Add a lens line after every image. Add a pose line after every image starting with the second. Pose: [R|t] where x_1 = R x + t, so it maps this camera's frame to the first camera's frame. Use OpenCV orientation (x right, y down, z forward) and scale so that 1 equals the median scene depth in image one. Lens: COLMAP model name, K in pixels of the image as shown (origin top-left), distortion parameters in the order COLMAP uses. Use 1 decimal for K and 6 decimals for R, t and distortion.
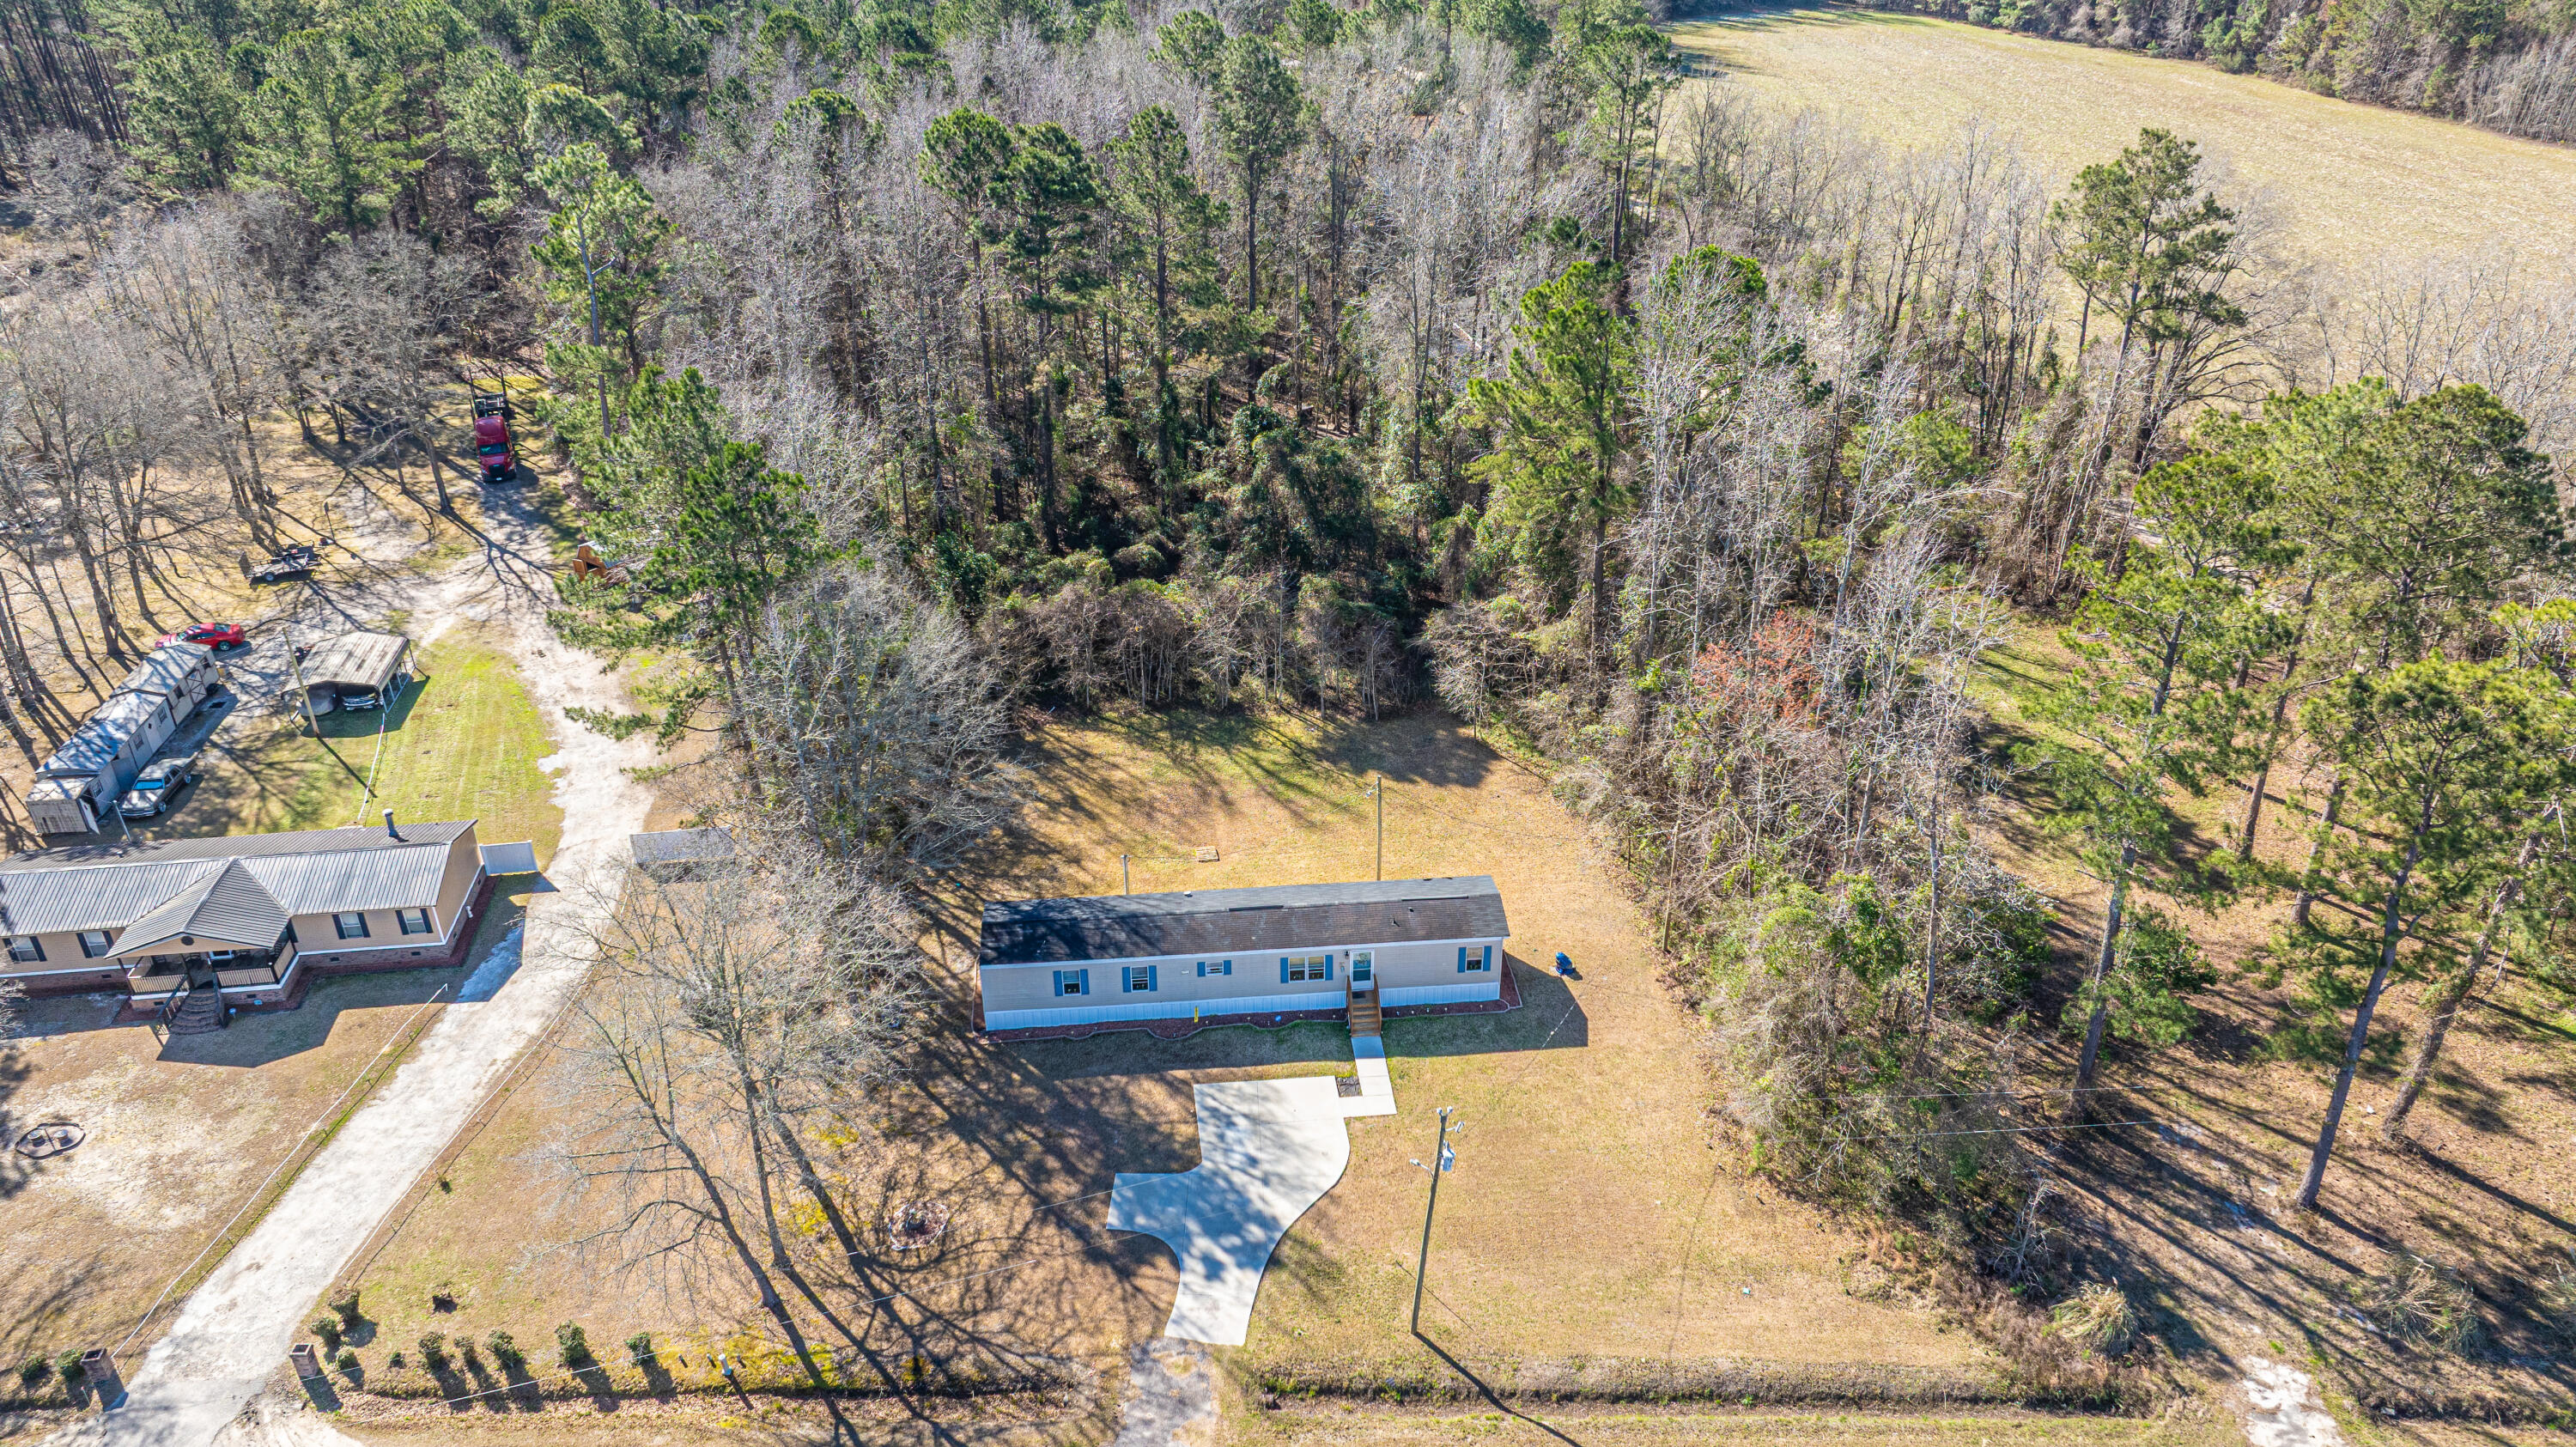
lens RADIAL K [[1843.5, 0, 1297.2], [0, 1843.5, 707.8], [0, 0, 1]] dist [-0.025287, 0.033882]
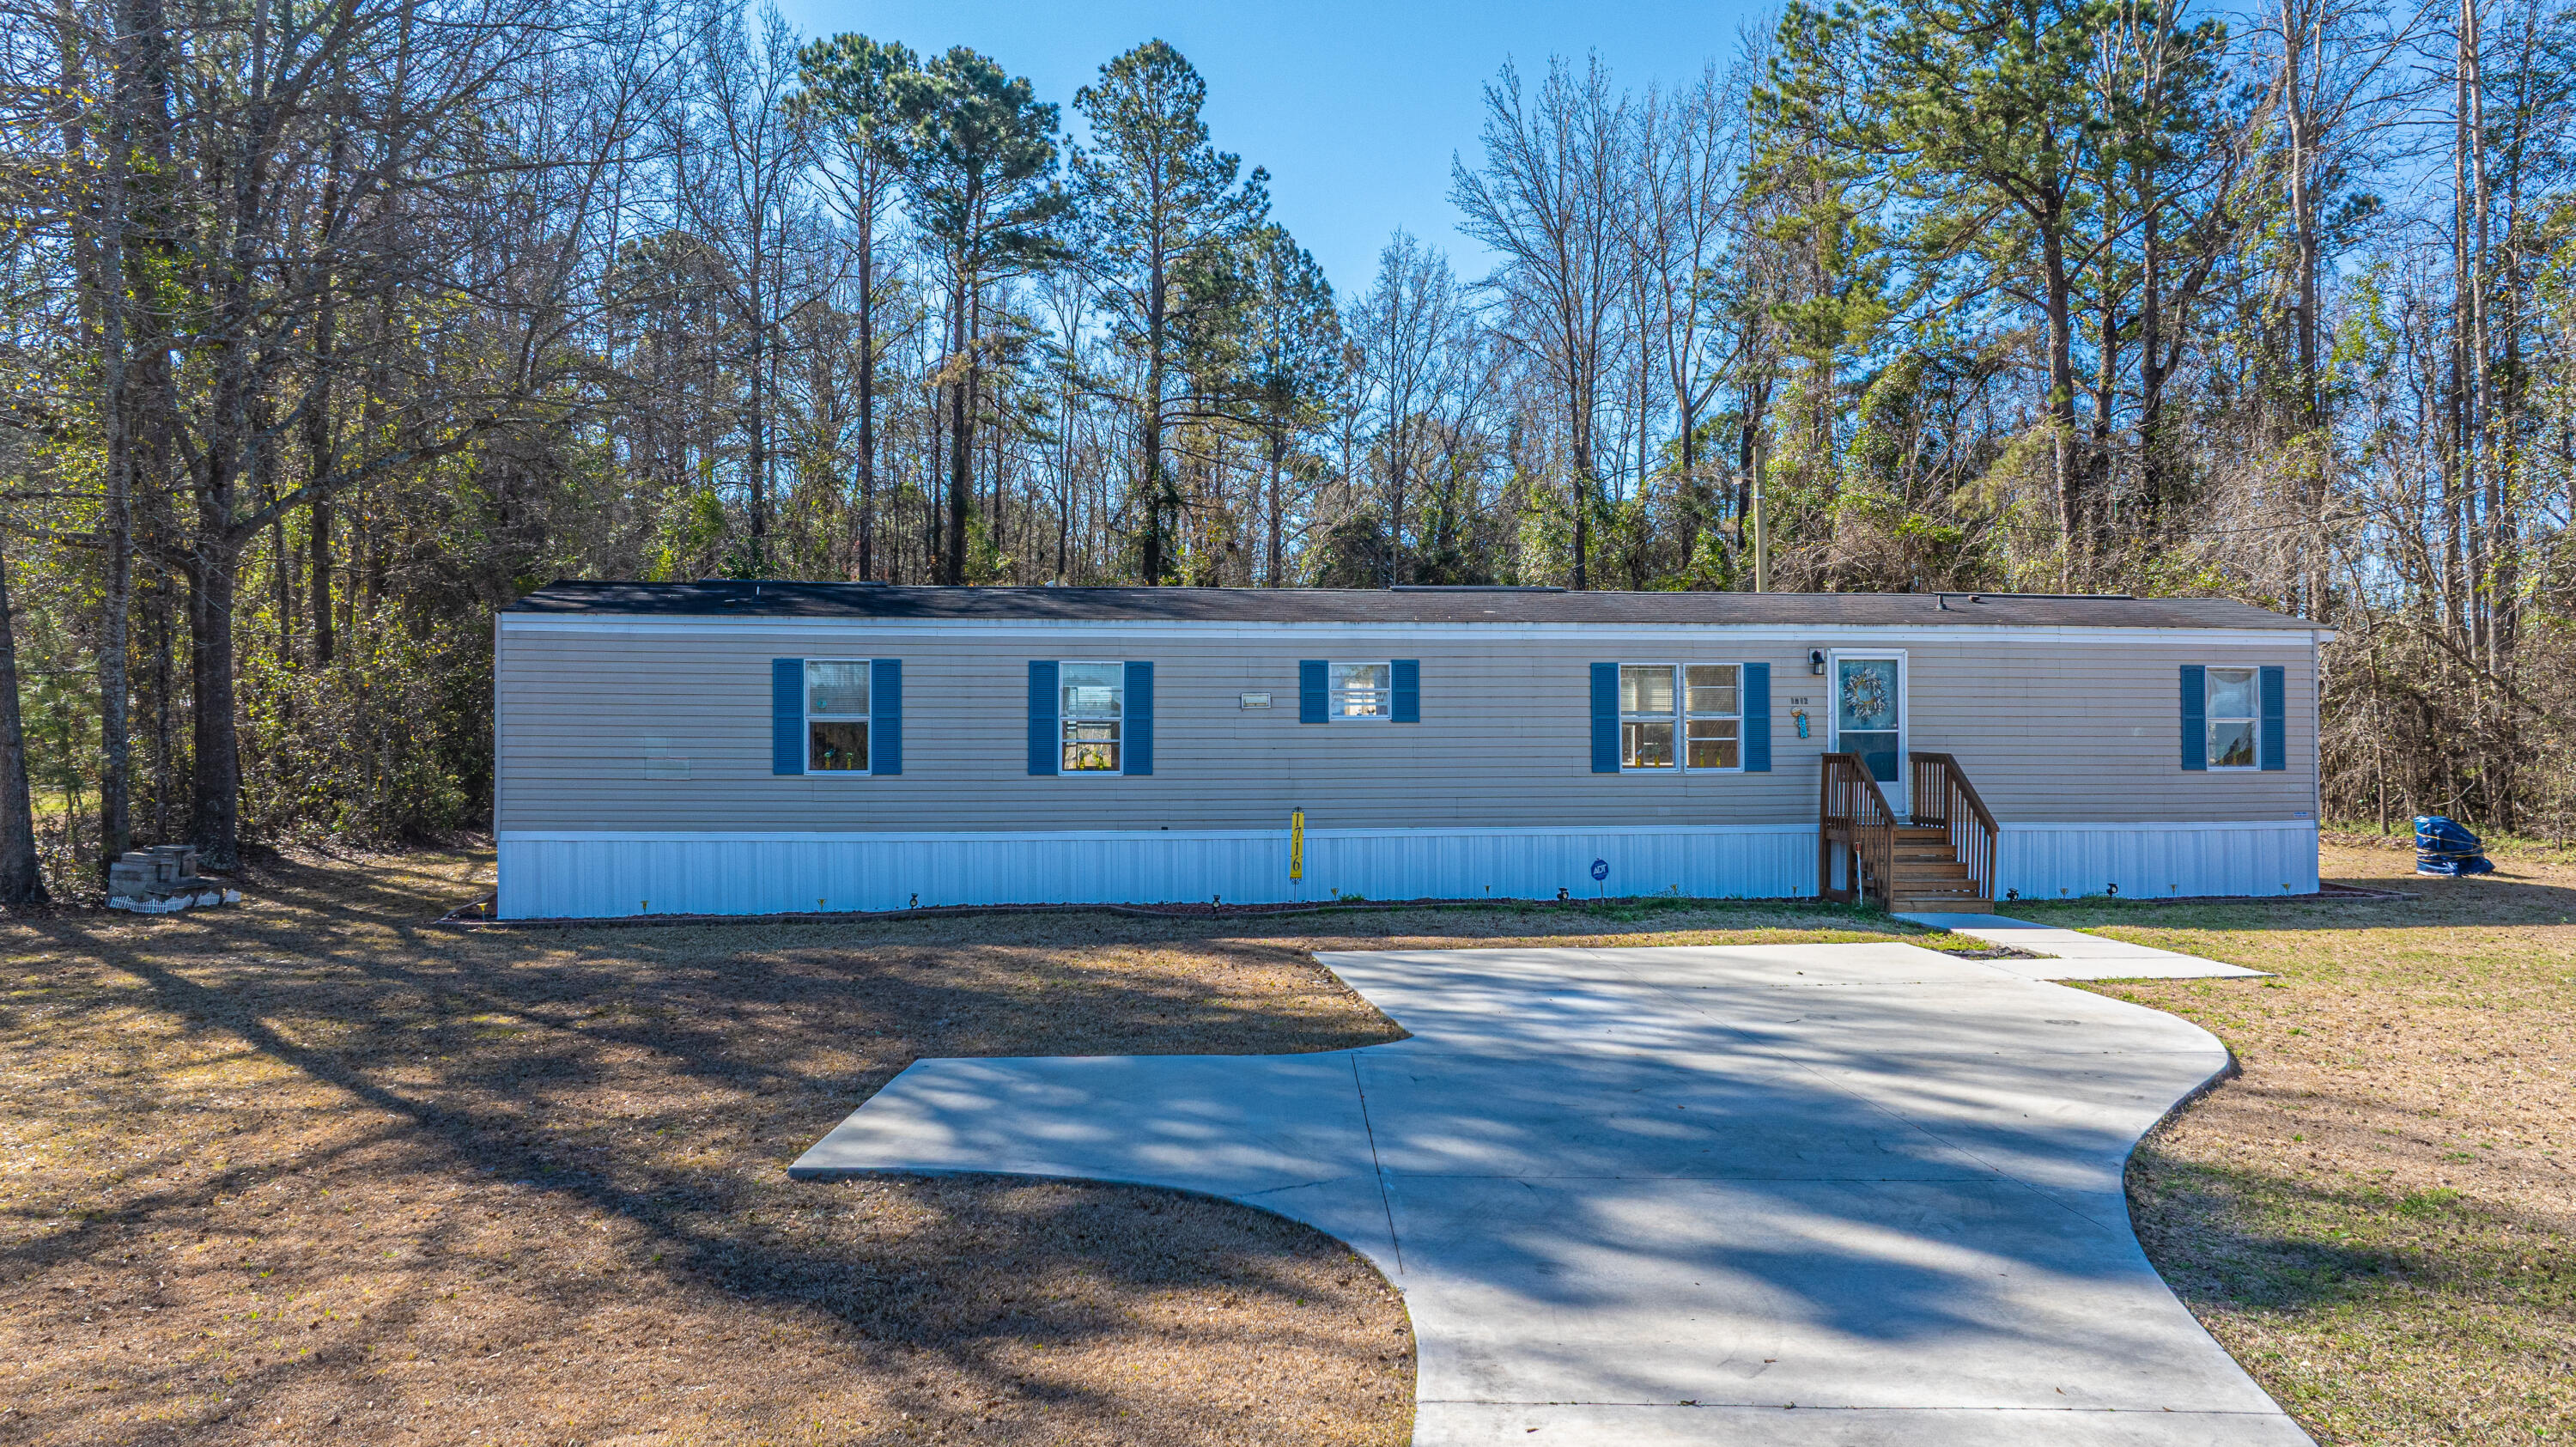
lens RADIAL K [[1843.5, 0, 1291.0], [0, 1843.5, 734.6], [0, 0, 1]] dist [-0.025287, 0.033882]
pose [[0.999588, -0.002025, 0.028615, -0.067266], [0.015418, 0.879099, -0.476390, 0.296108], [-0.024191, 0.476636, 0.878768, 0.801467]]
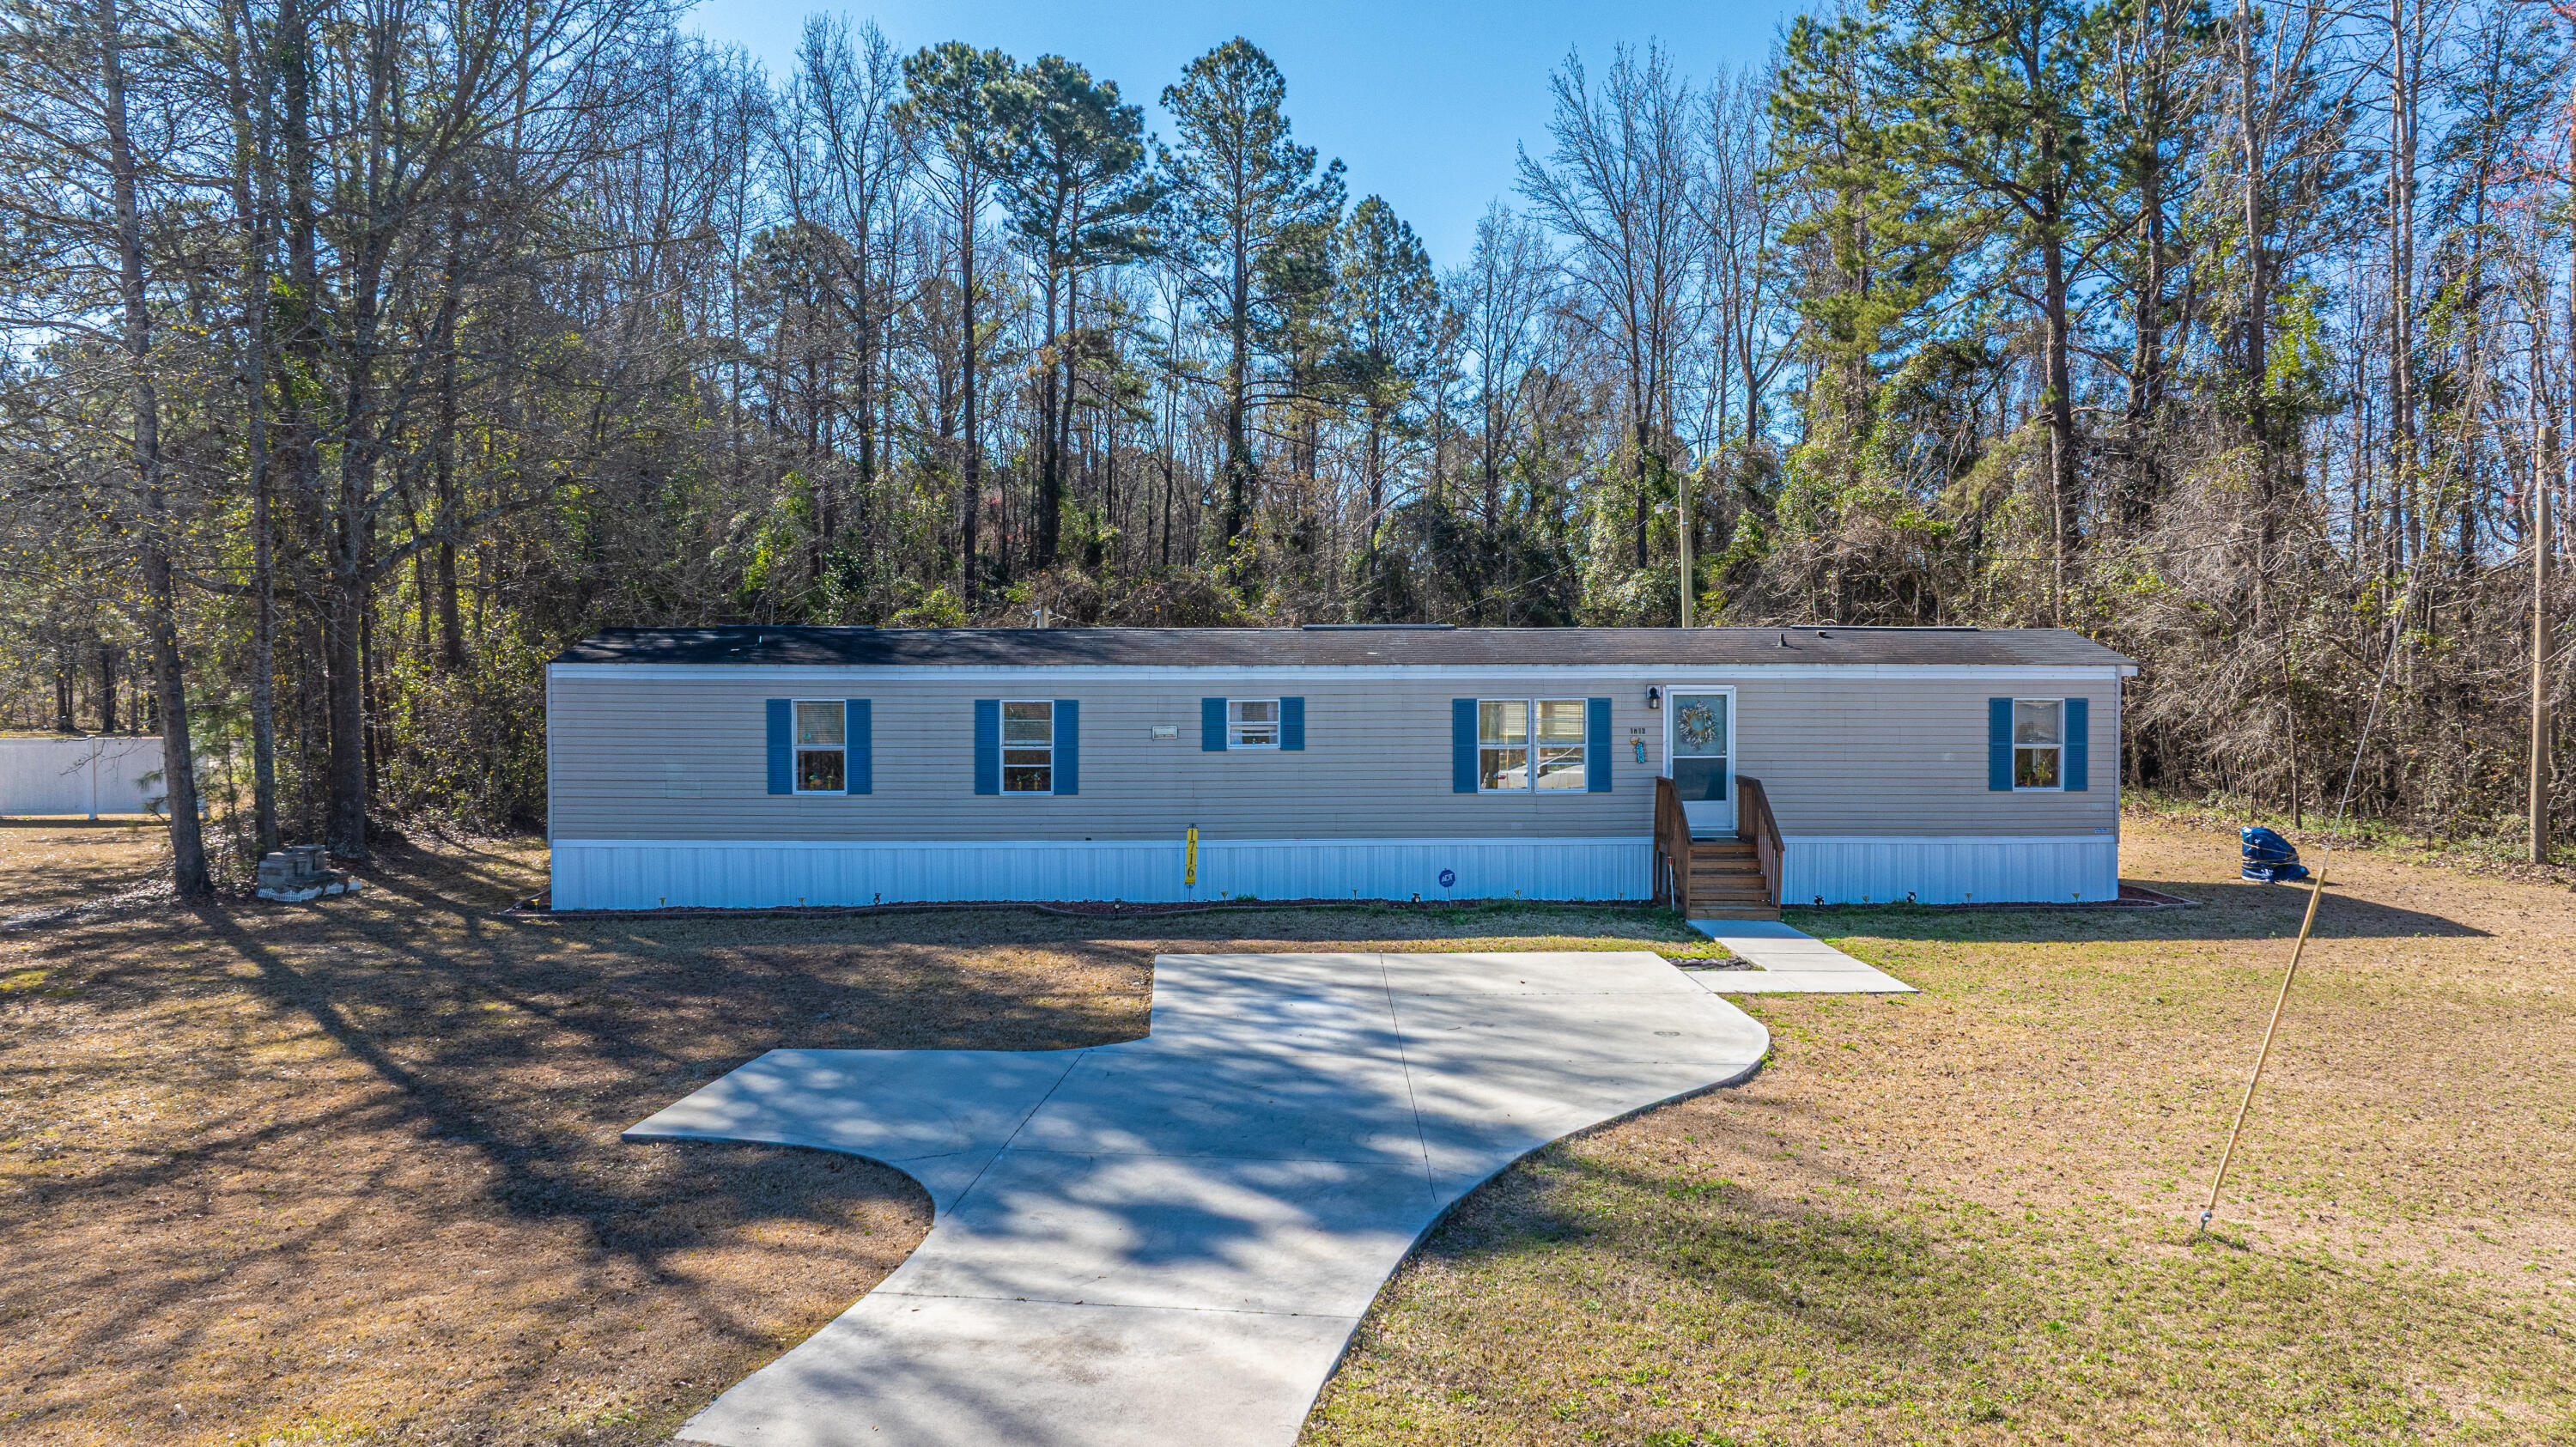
lens RADIAL K [[1843.5, 0, 1284.5], [0, 1843.5, 738.5], [0, 0, 1]] dist [-0.025287, 0.033882]
pose [[0.997849, 0.000433, -0.065557, -0.018896], [-0.029420, 0.896591, -0.441882, 0.306392], [0.058586, 0.442860, 0.894675, 0.746011]]
